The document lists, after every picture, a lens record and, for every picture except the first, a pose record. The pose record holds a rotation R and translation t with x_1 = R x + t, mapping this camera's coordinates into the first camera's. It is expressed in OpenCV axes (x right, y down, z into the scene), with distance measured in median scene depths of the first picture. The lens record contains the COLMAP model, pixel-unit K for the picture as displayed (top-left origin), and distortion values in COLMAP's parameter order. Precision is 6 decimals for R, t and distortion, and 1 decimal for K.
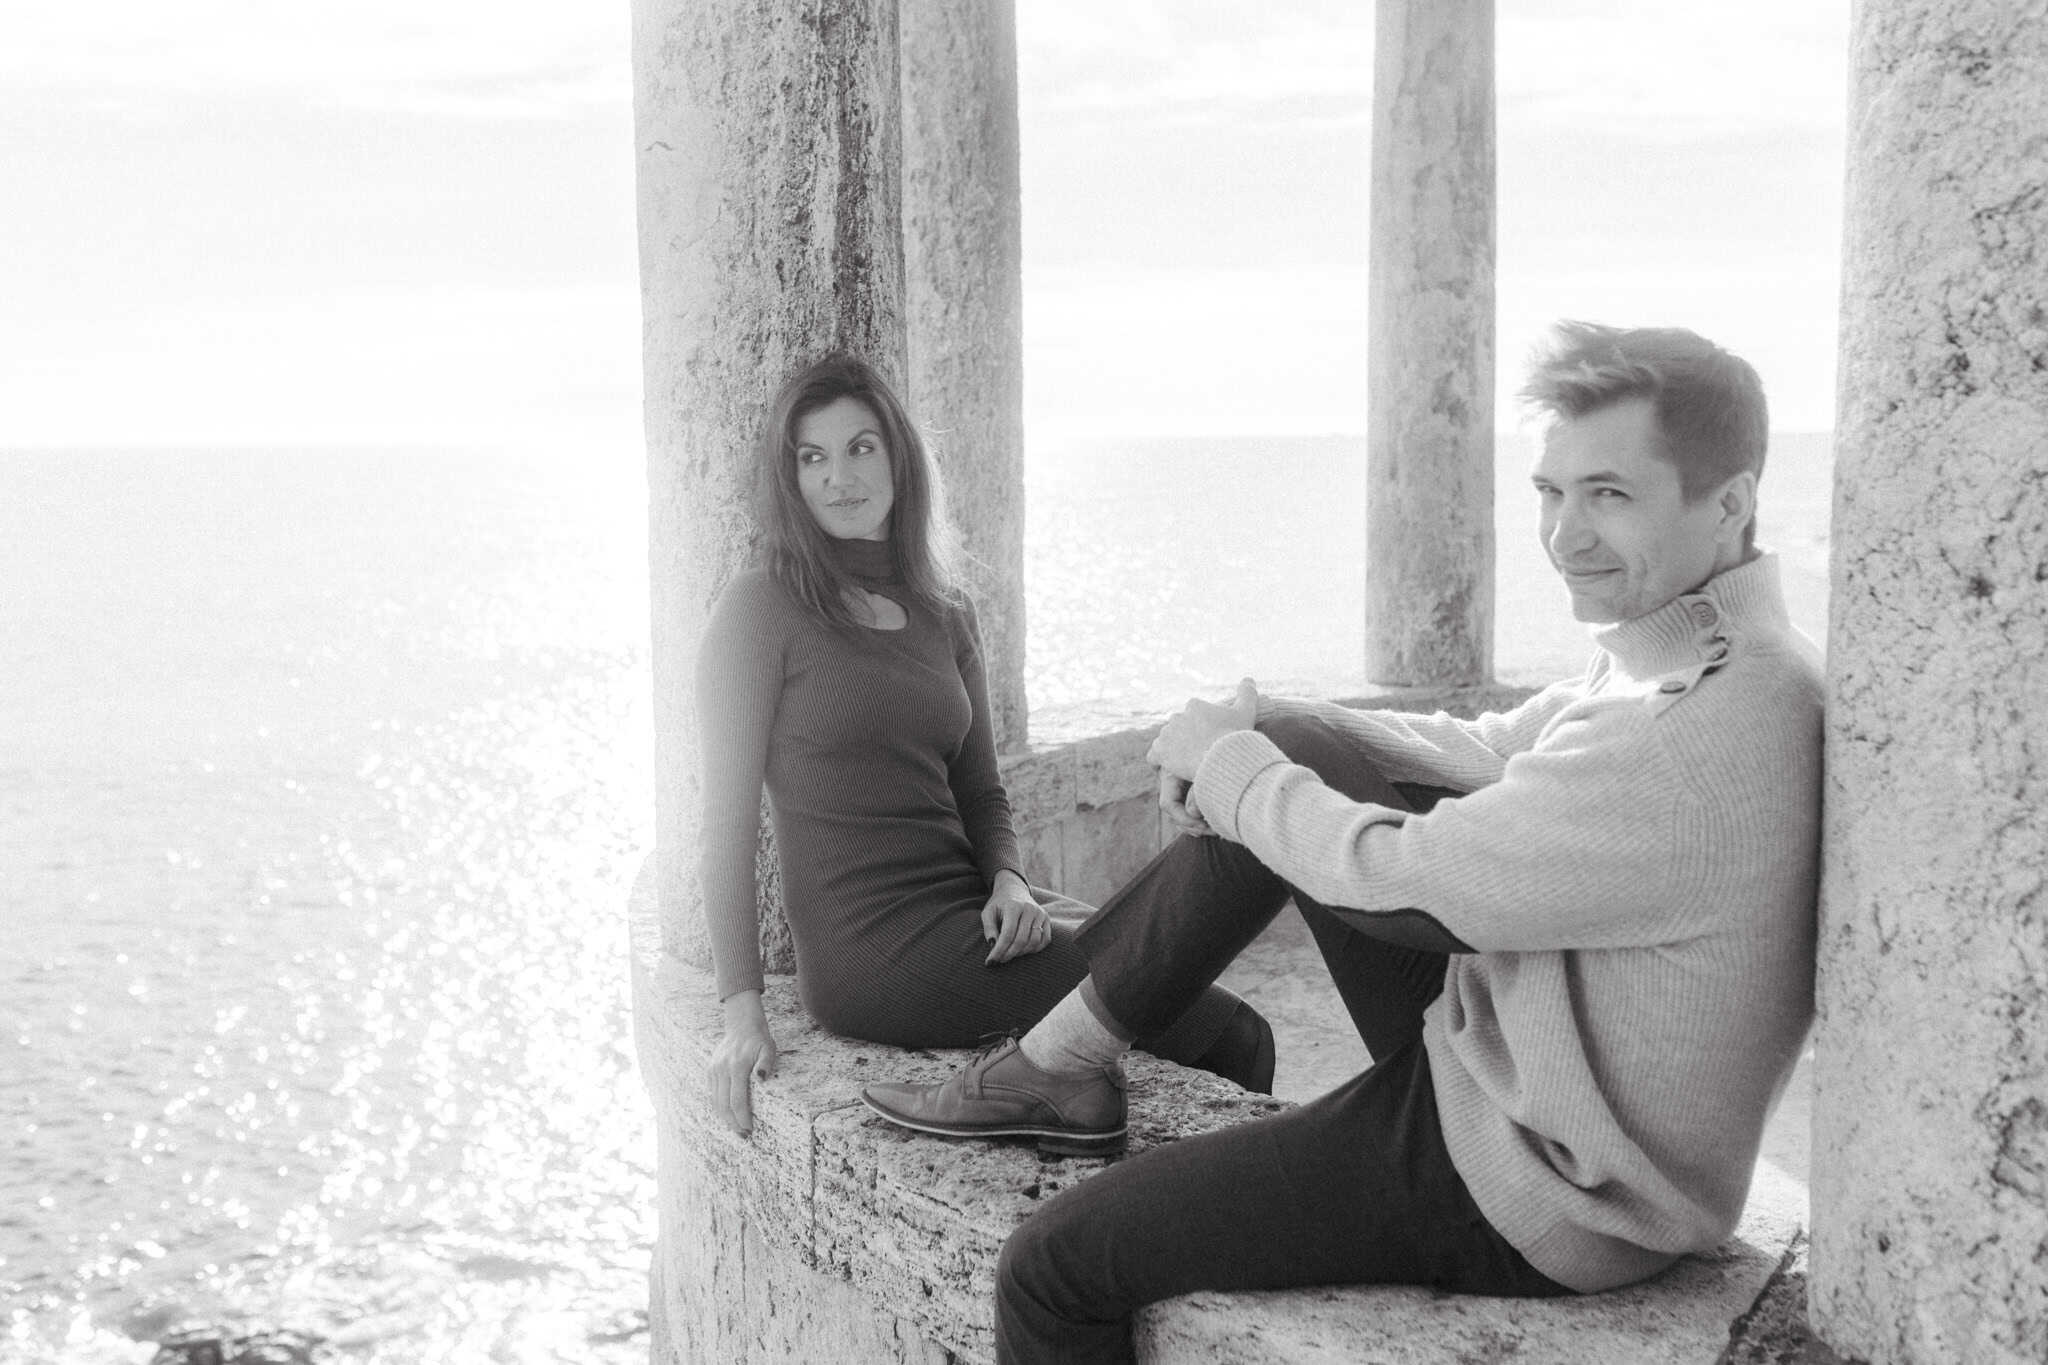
lens RADIAL K [[2024.8, 0, 1066.0], [0, 2024.8, 671.5], [0, 0, 1]] dist [-0.003109, 0.005893]
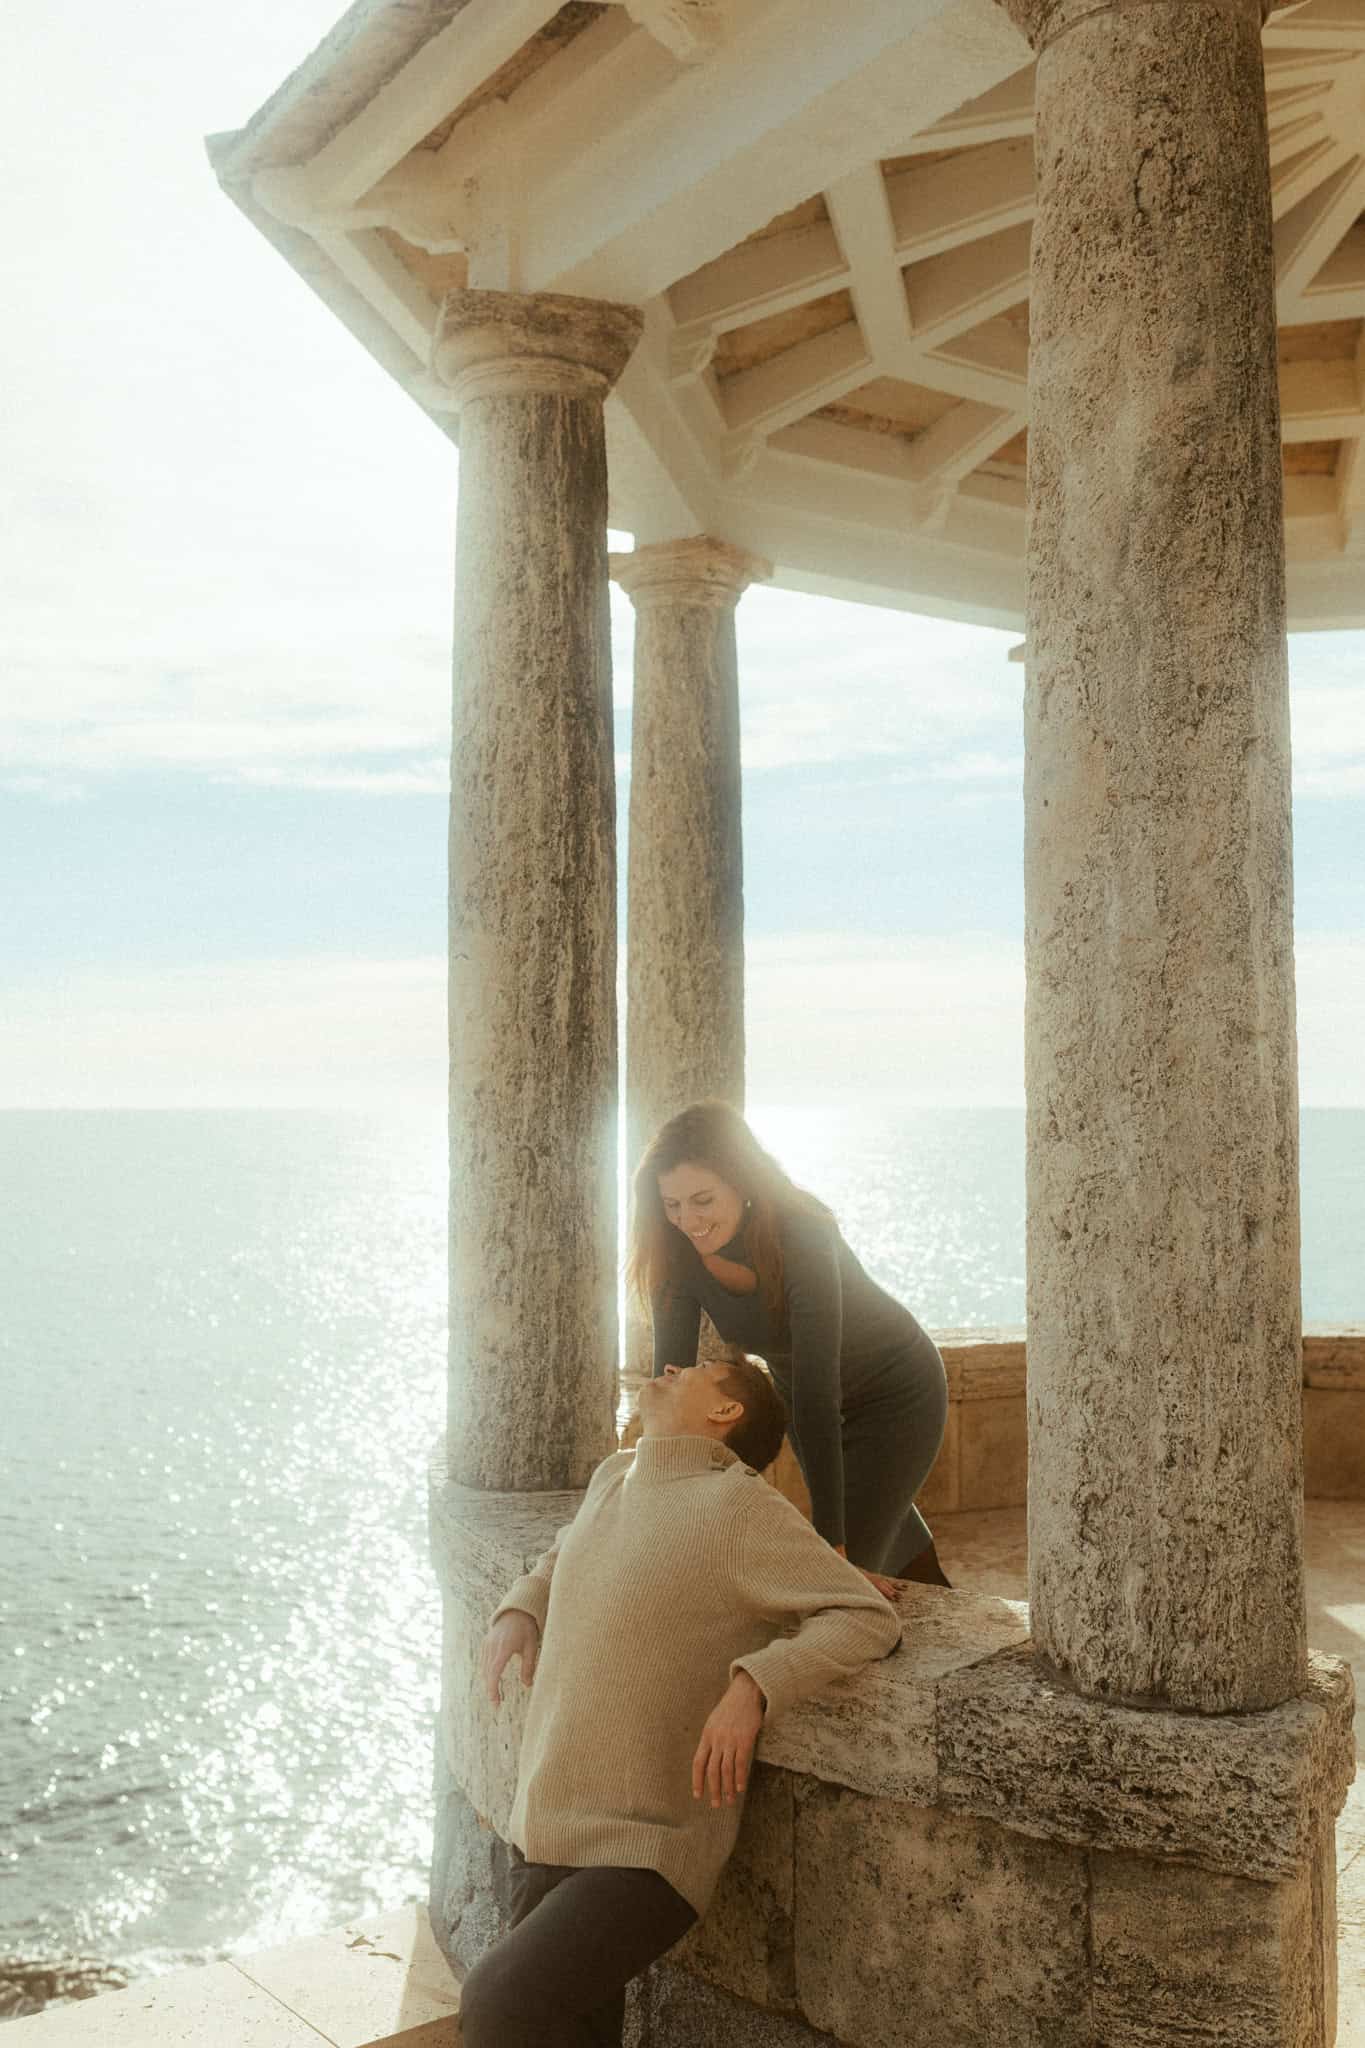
lens RADIAL K [[2024.8, 0, 658.7], [0, 2024.8, 1037.5], [0, 0, 1]] dist [-0.003109, 0.005893]
pose [[0.992500, 0.003079, -0.122209, 0.148989], [-0.021208, 0.988860, -0.147327, 0.035432], [0.120394, 0.148814, 0.981509, -0.541262]]
